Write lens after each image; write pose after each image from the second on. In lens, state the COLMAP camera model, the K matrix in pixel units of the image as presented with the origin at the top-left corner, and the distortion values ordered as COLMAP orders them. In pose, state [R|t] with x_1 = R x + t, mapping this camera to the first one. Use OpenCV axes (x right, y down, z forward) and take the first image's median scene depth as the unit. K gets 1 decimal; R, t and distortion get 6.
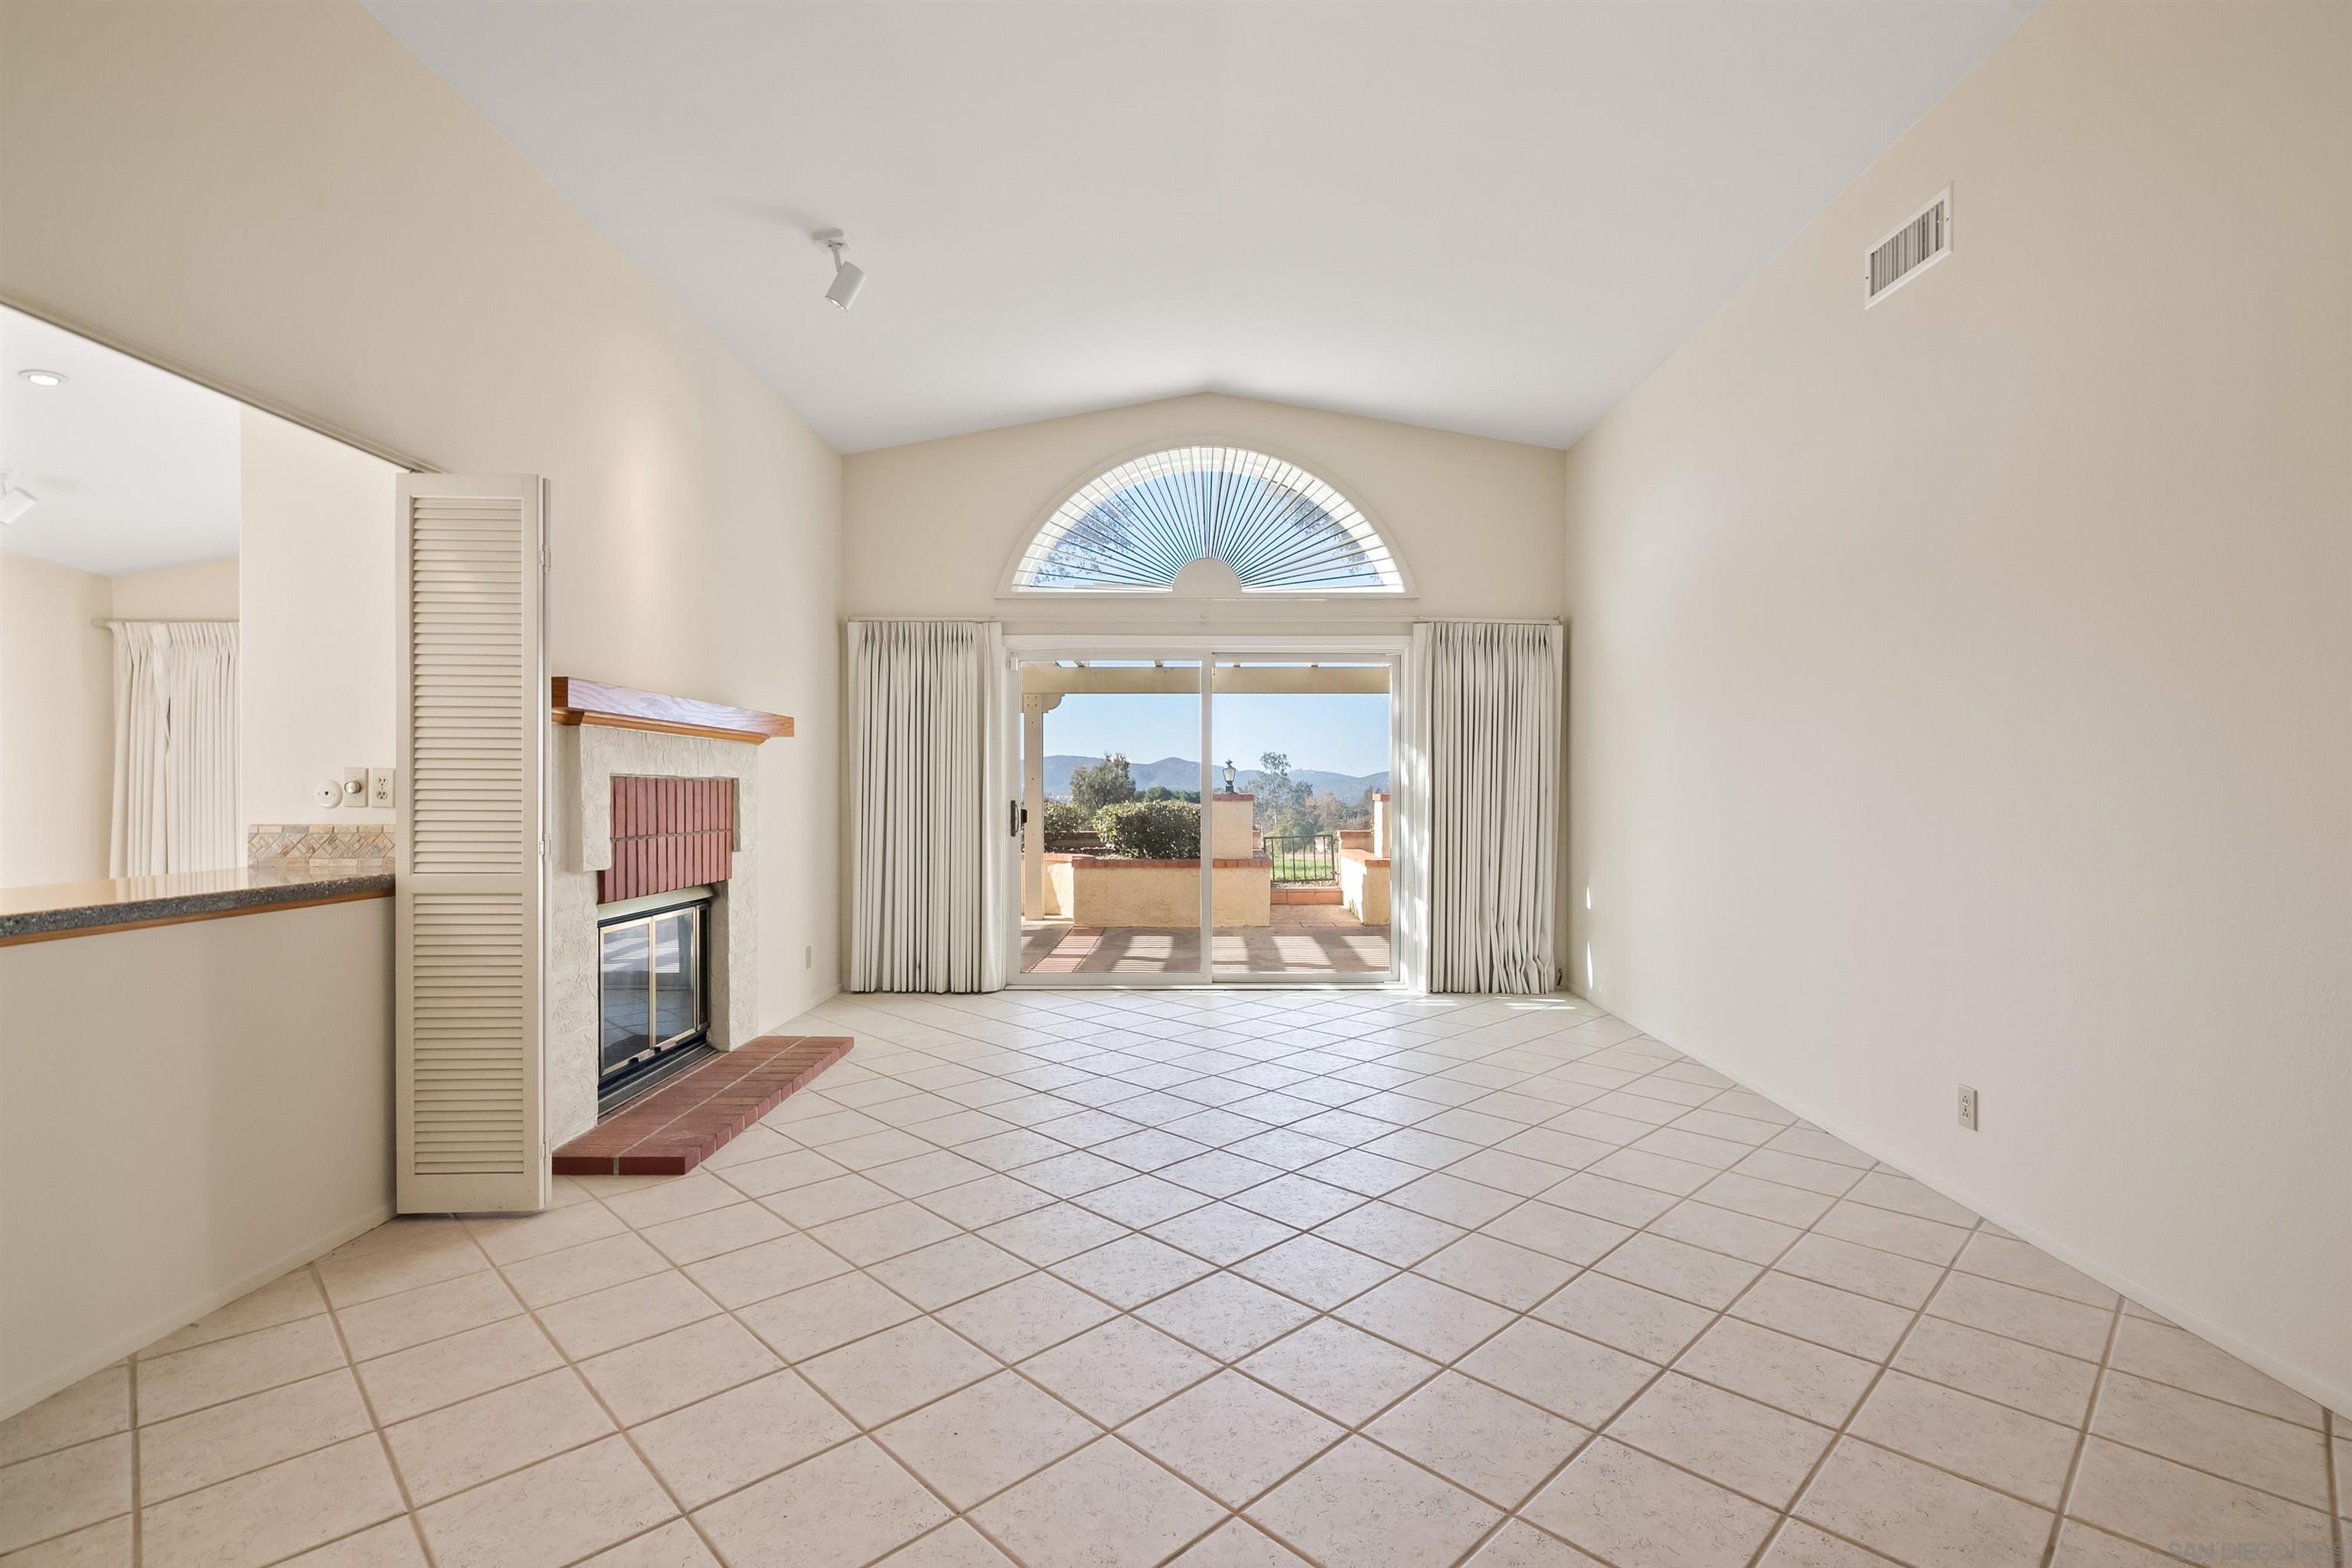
lens RADIAL K [[1078.7, 0, 1167.8], [0, 1078.7, 789.1], [0, 0, 1]] dist [0.002984, -0.000522]
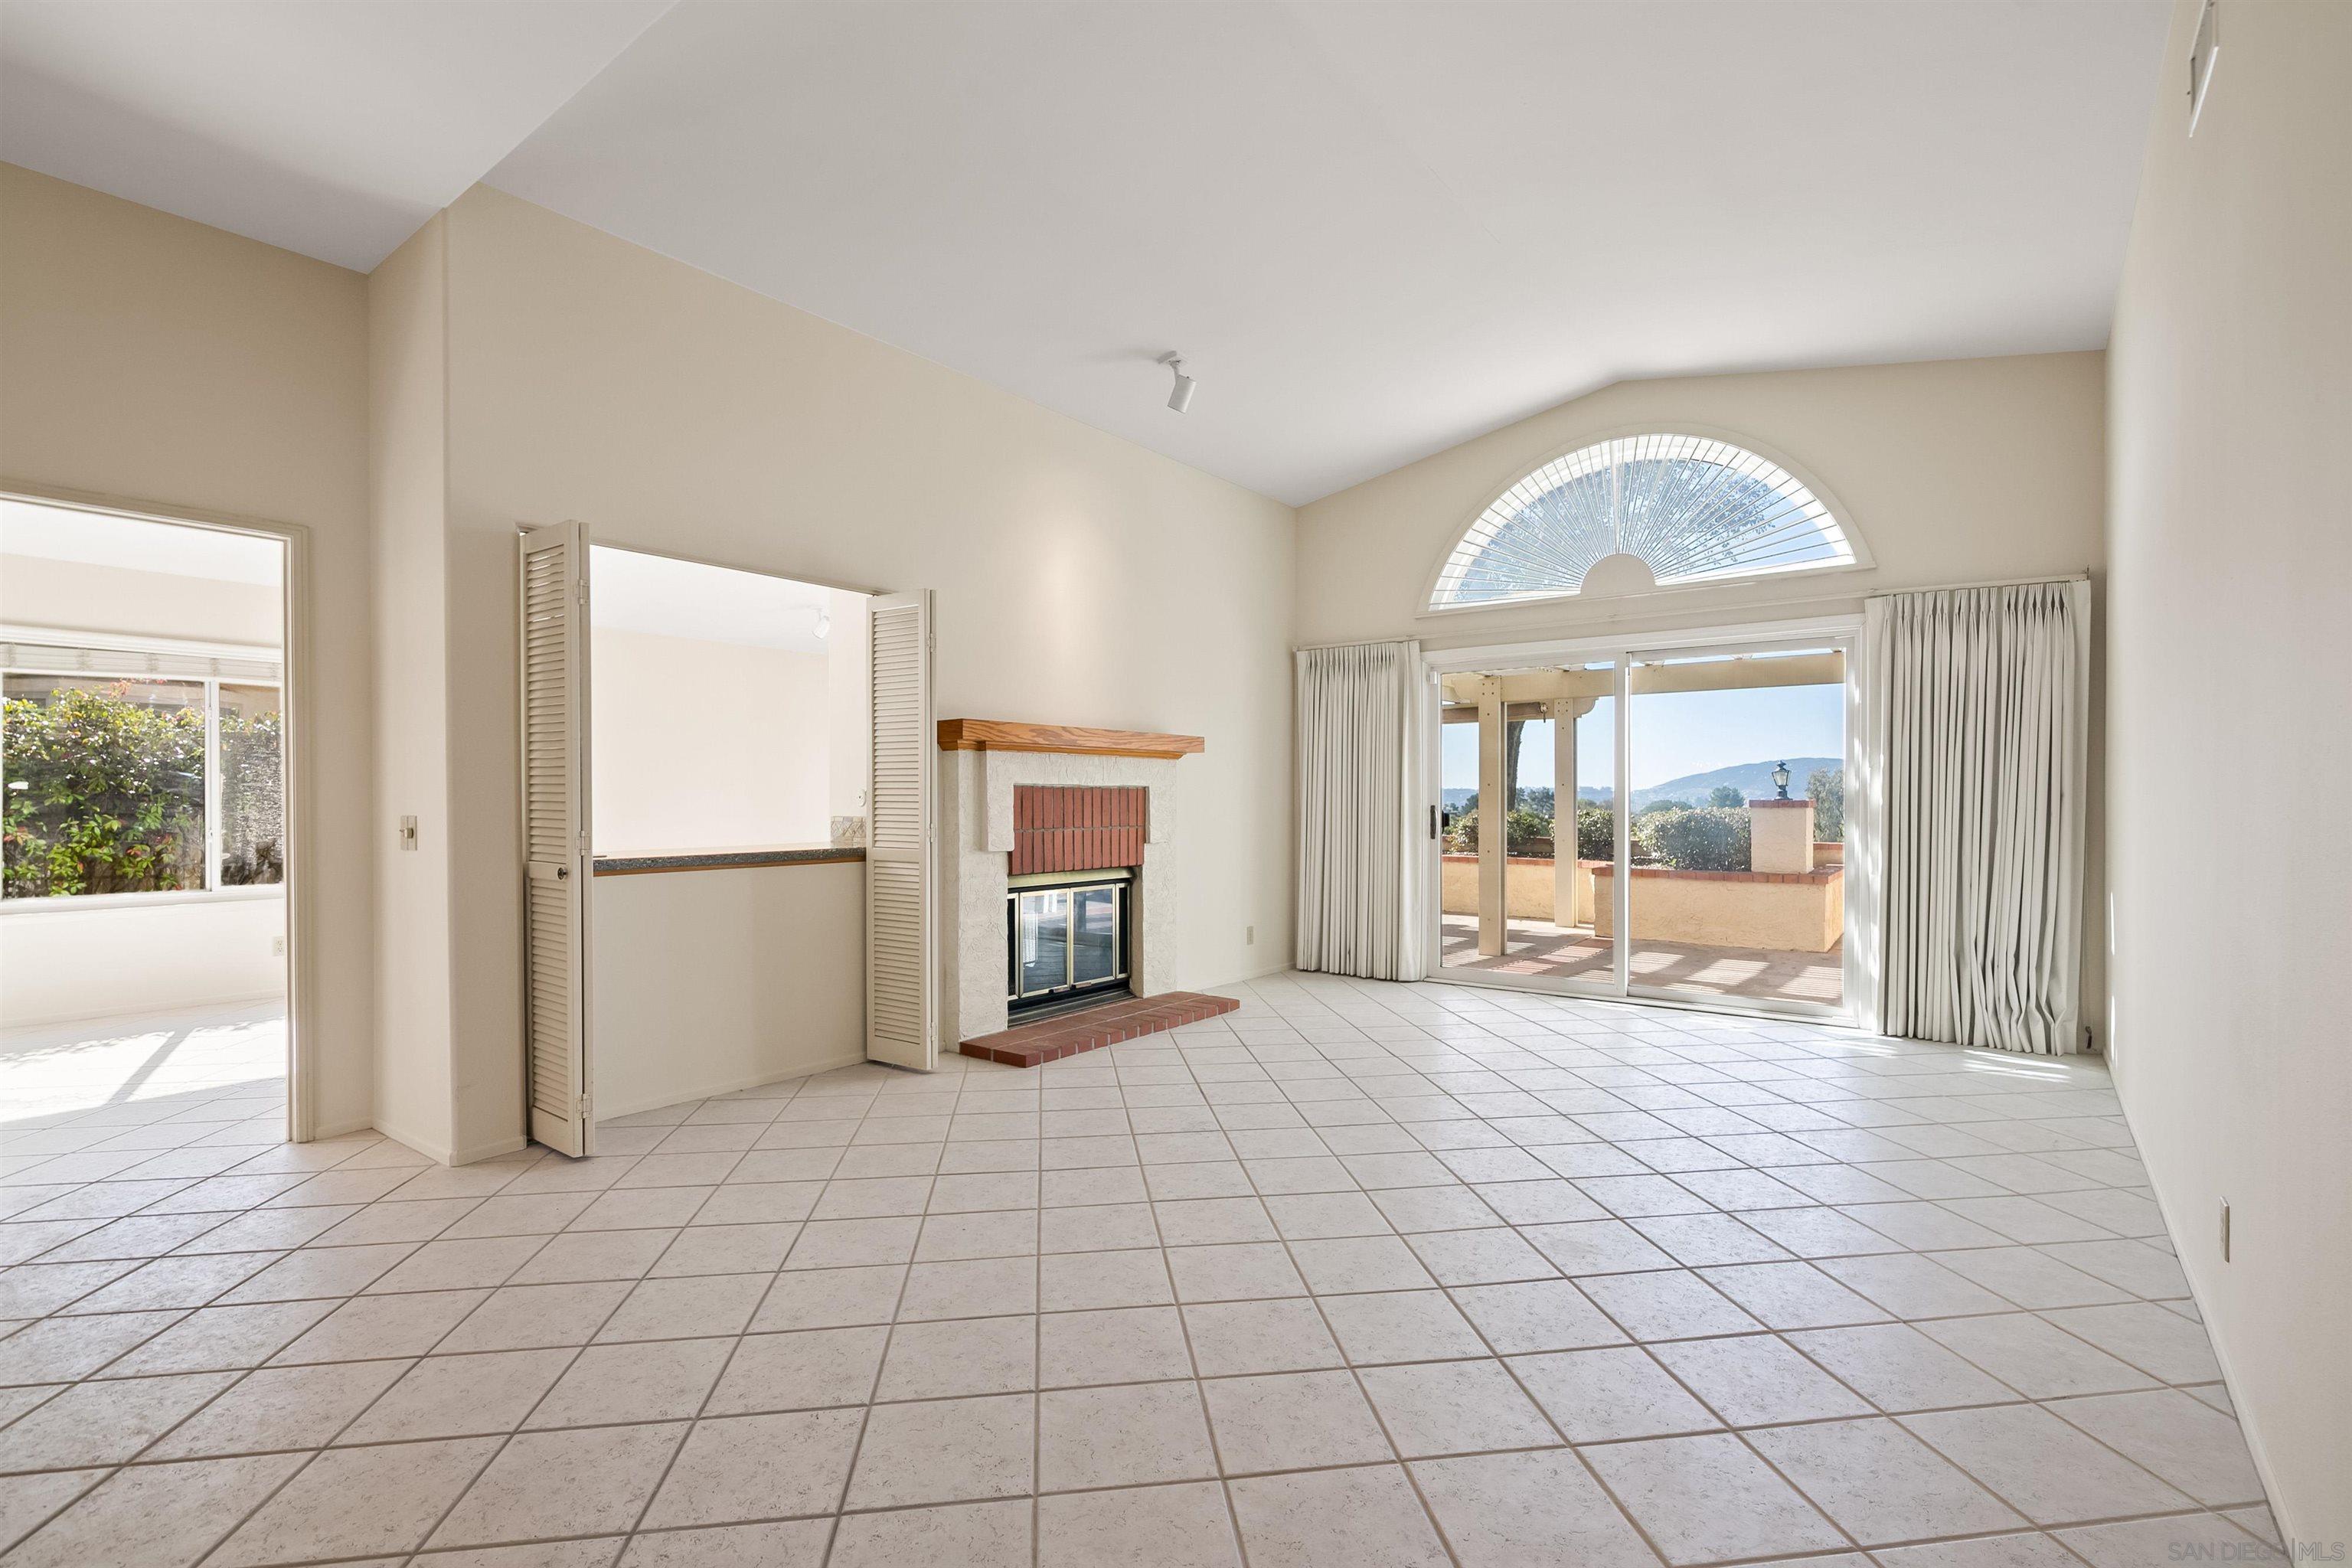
lens RADIAL K [[1078.7, 0, 1195.6], [0, 1078.7, 795.2], [0, 0, 1]] dist [0.002984, -0.000522]
pose [[0.801134, -0.001852, -0.598482, 0.318322], [0.001006, 0.999998, -0.001749, 0.002173], [0.598484, 0.000799, 0.801134, 0.002946]]
